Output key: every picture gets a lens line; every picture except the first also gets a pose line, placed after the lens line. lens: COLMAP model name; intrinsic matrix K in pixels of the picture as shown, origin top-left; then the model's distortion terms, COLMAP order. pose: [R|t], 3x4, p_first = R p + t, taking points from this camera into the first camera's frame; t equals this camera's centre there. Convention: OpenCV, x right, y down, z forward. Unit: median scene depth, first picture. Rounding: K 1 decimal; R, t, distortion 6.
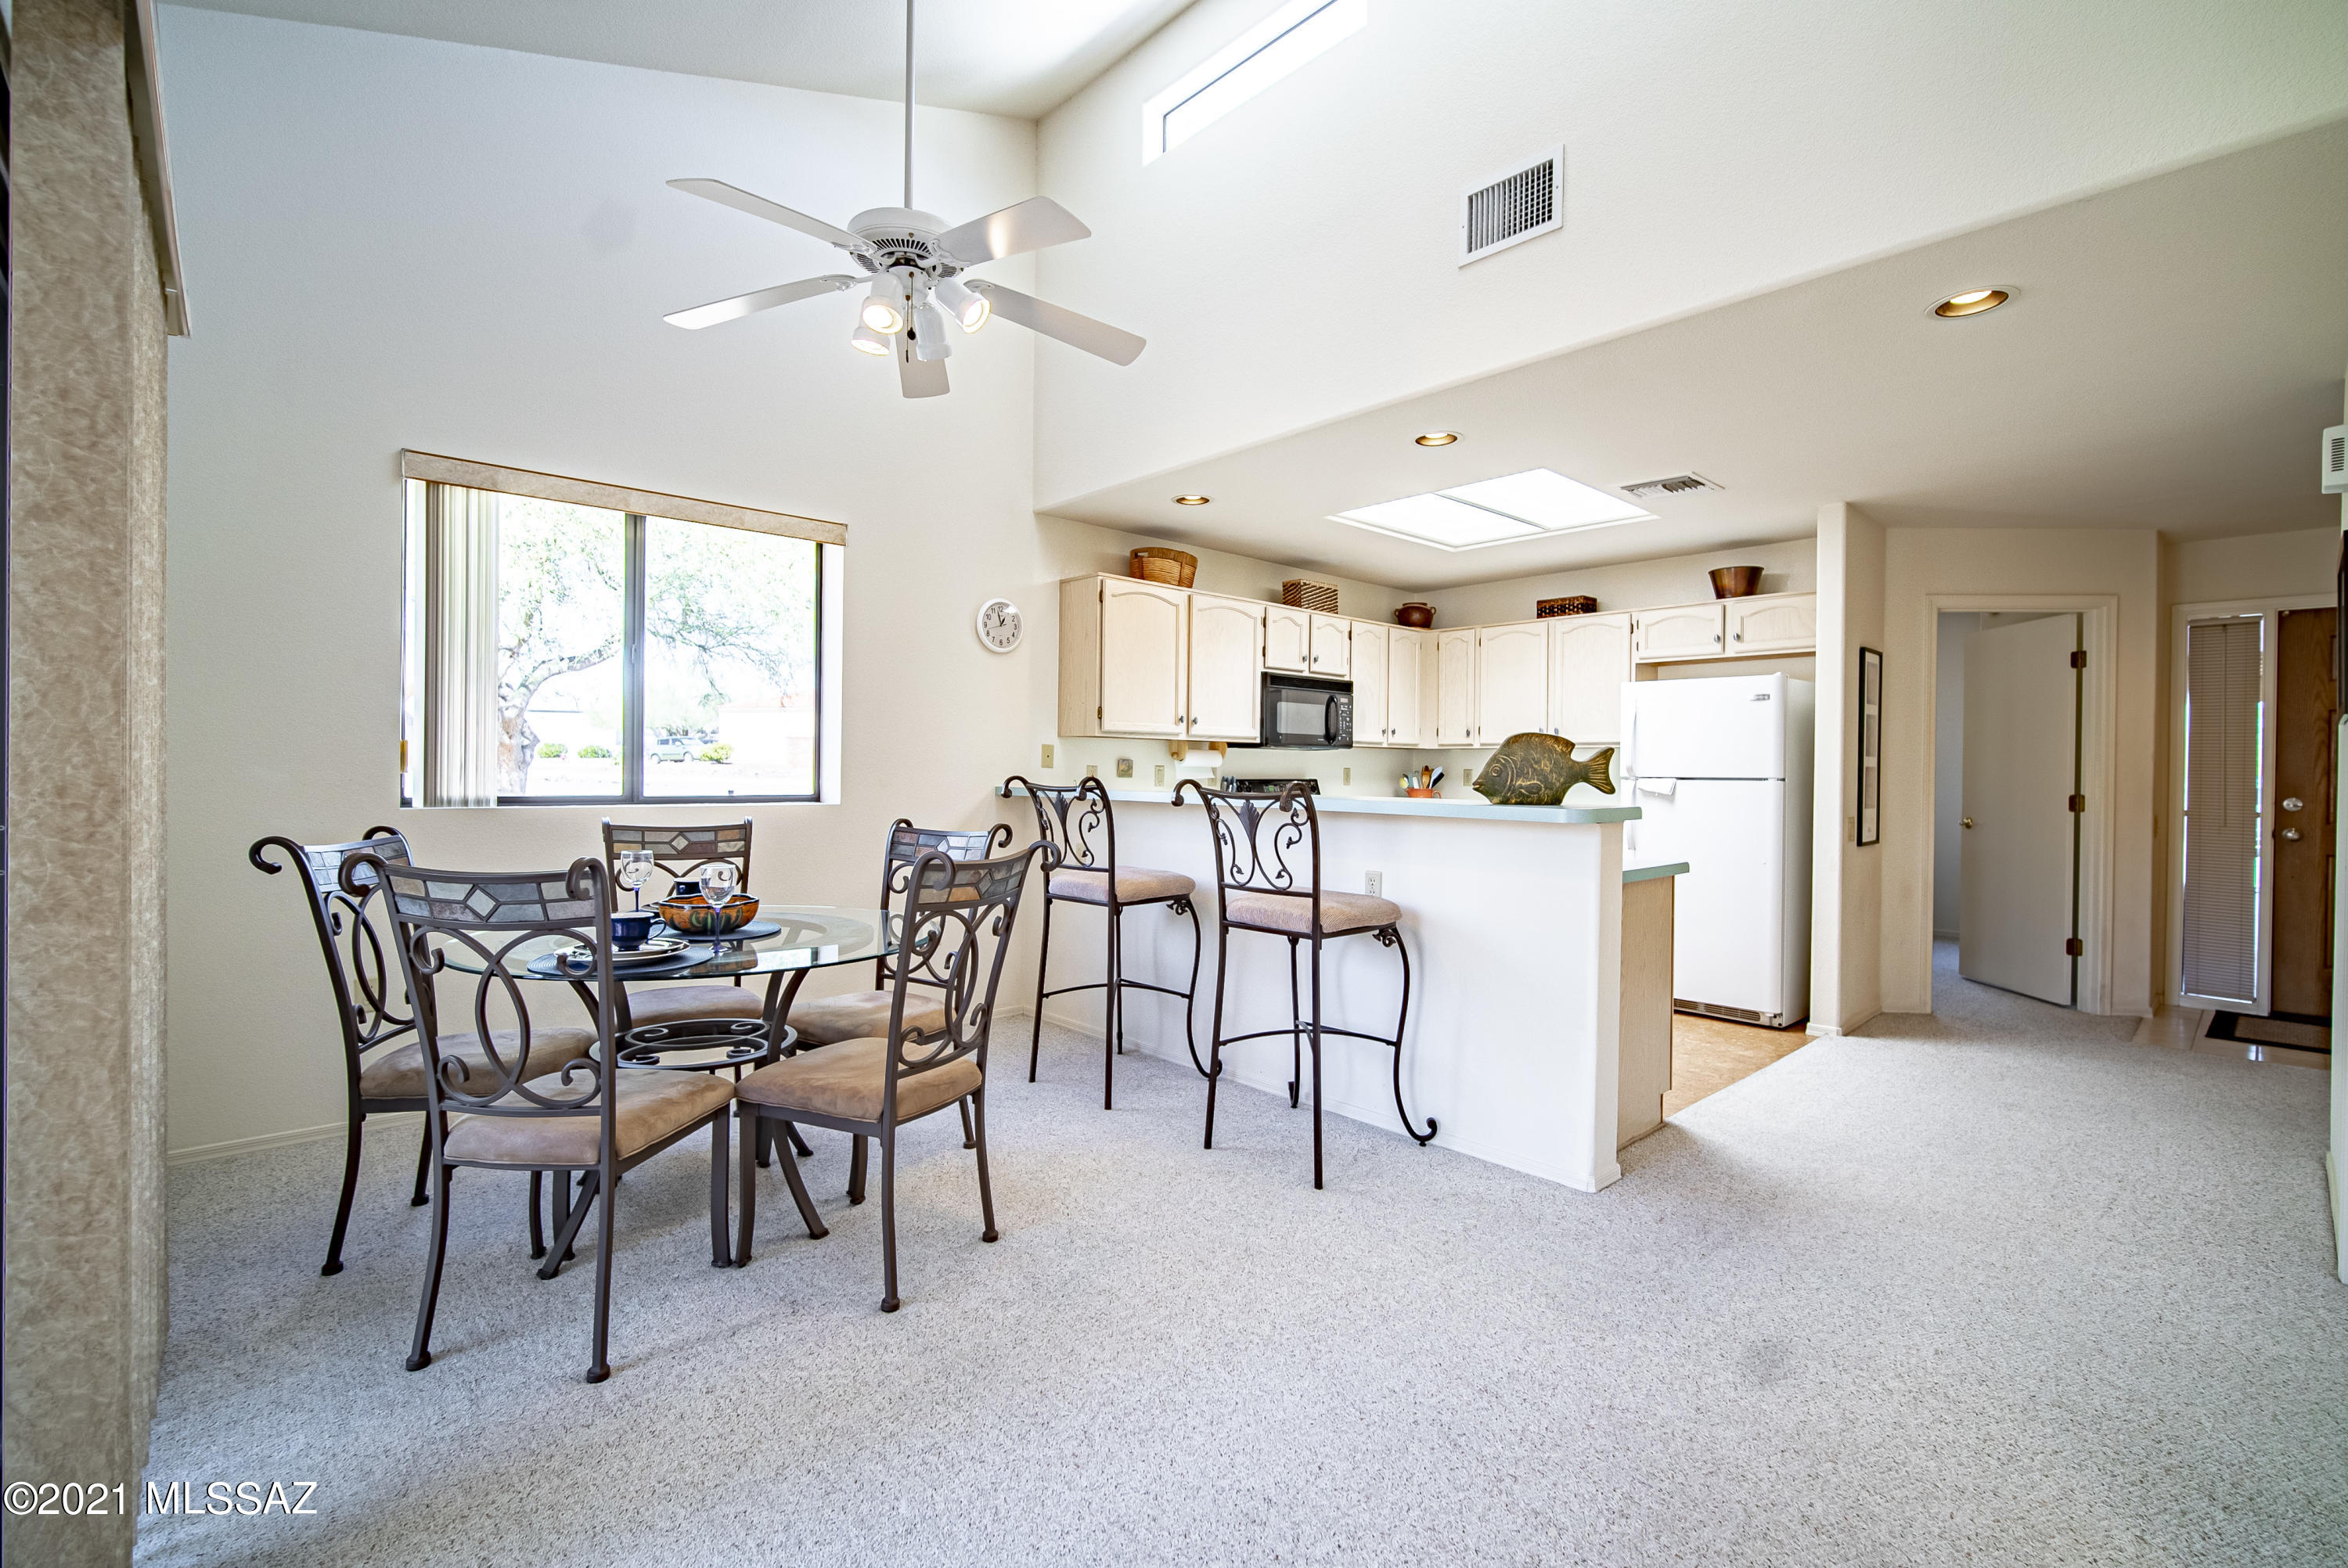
lens RADIAL K [[1038.6, 0, 1185.0], [0, 1038.6, 774.6], [0, 0, 1]] dist [-0.010575, 0.000440]
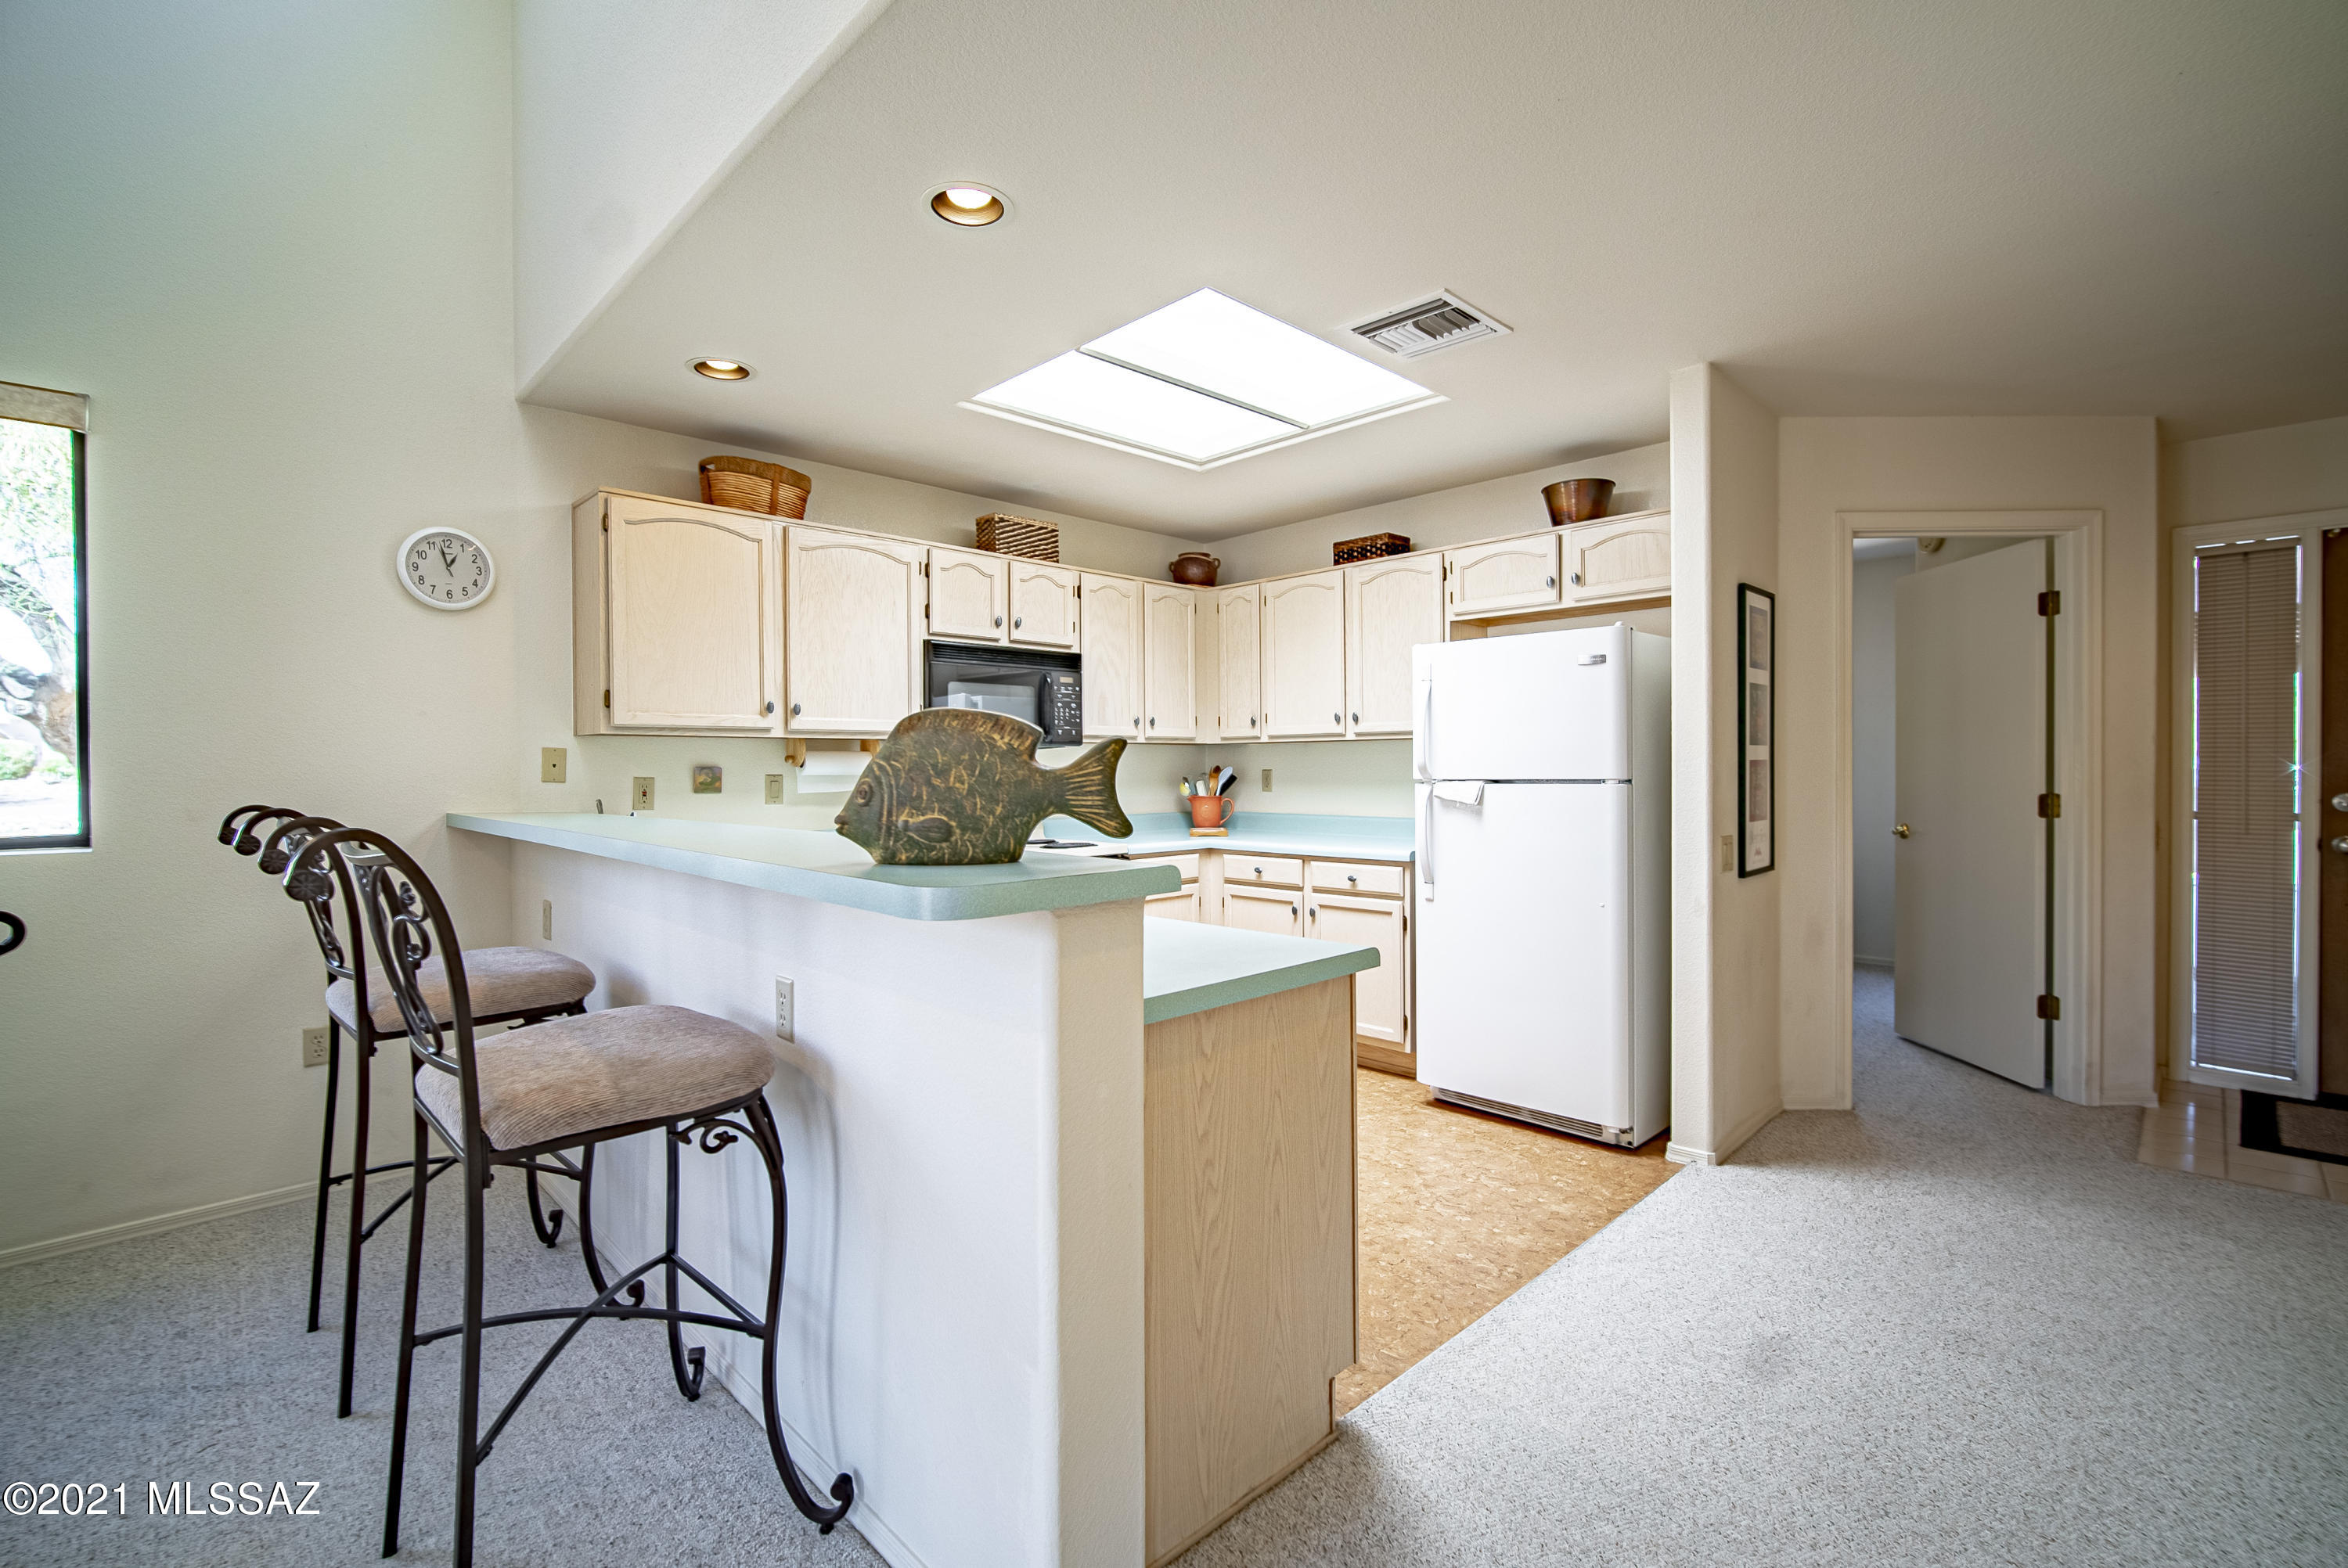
lens RADIAL K [[1033.3, 0, 1184.4], [0, 1033.3, 777.0], [0, 0, 1]] dist [-0.012198, 0.000789]
pose [[0.999413, -0.017669, 0.029359, 0.254315], [0.017518, 0.999832, 0.005405, -0.006276], [-0.029449, -0.004888, 0.999554, 0.318683]]
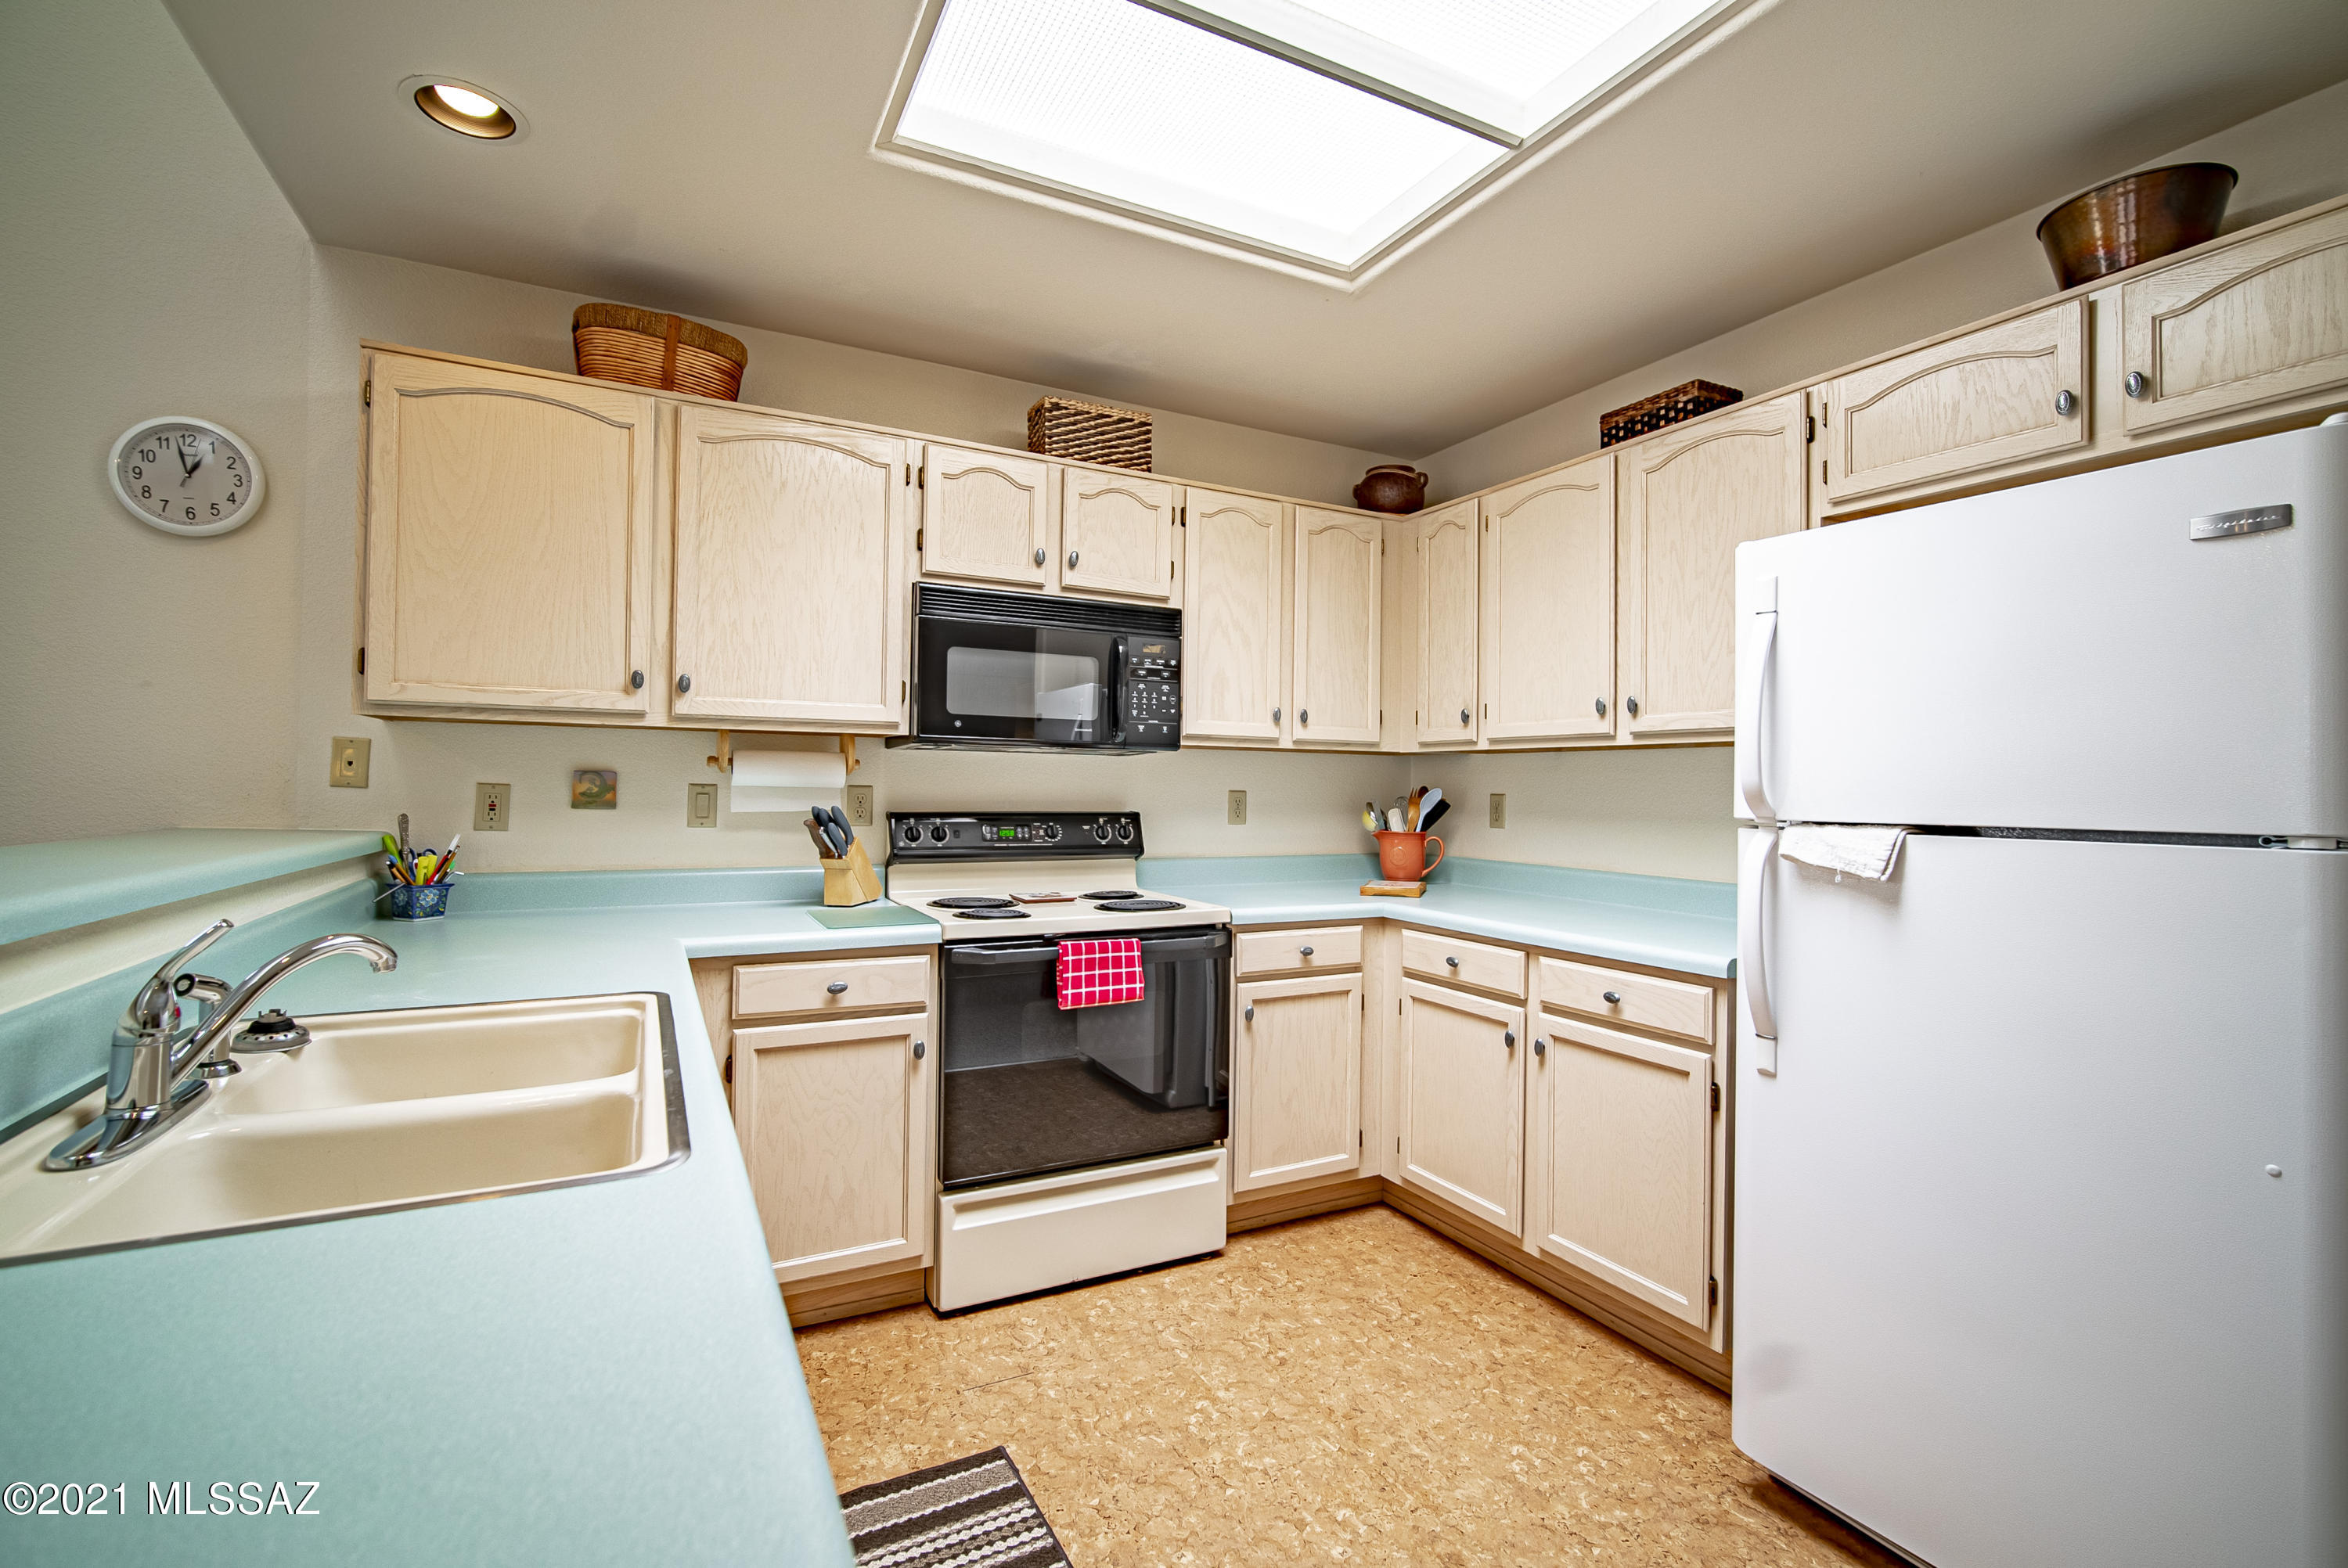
lens RADIAL K [[1038.6, 0, 1185.0], [0, 1038.6, 774.6], [0, 0, 1]] dist [-0.010575, 0.000440]
pose [[0.964974, 0.000418, -0.262344, 0.347802], [-0.005553, 0.999807, -0.018831, -0.005348], [0.262286, 0.019628, 0.964791, 0.646767]]
